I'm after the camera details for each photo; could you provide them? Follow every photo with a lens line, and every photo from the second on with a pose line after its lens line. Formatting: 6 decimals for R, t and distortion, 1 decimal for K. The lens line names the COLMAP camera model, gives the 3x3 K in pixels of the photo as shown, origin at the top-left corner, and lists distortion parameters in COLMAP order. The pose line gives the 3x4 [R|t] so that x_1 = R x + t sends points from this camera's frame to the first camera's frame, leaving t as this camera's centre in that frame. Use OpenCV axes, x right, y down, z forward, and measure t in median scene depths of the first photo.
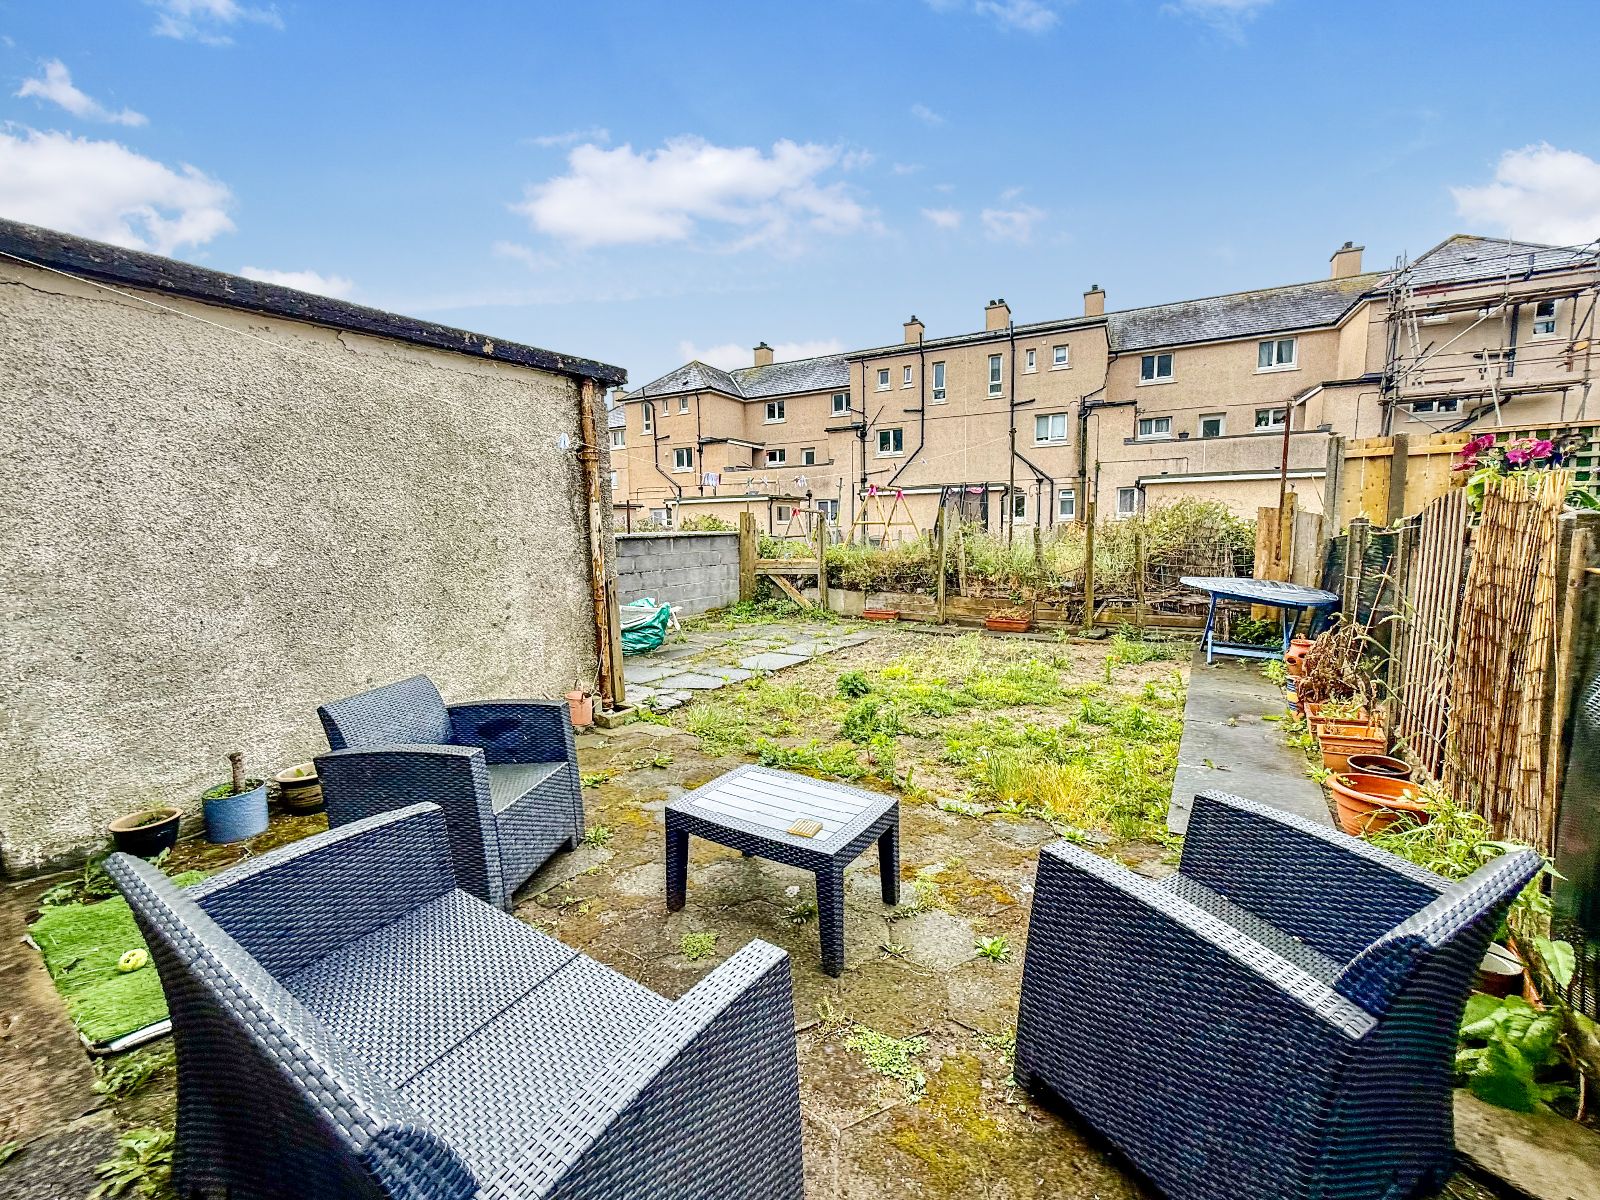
lens RADIAL K [[635.8, 0, 800.0], [0, 635.8, 600.0], [0, 0, 1]] dist [-0.001477, 0.000090]
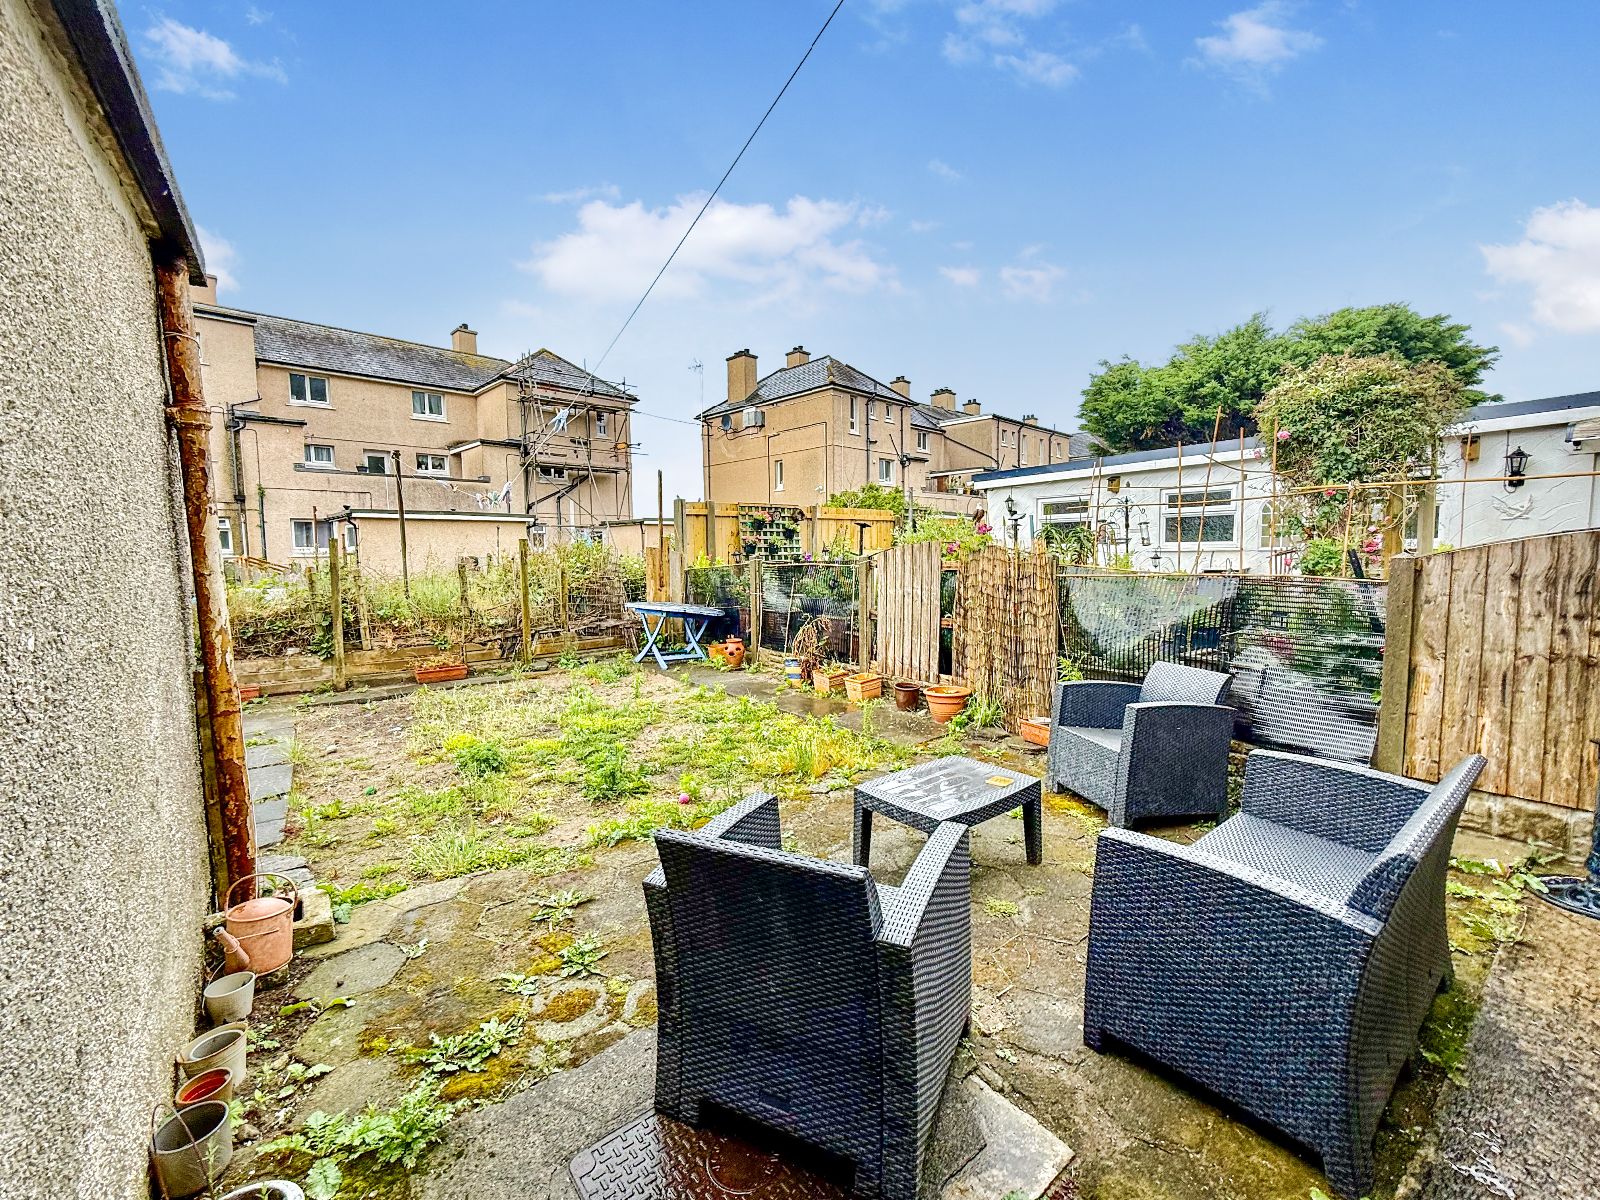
lens RADIAL K [[652.2, 0, 806.4], [0, 652.2, 595.4], [0, 0, 1]] dist [-0.001163, 0.000016]
pose [[0.327851, -0.050384, 0.943385, -0.125308], [0.114051, 0.993384, 0.013419, -0.008209], [-0.937820, 0.103195, 0.331428, 0.077753]]
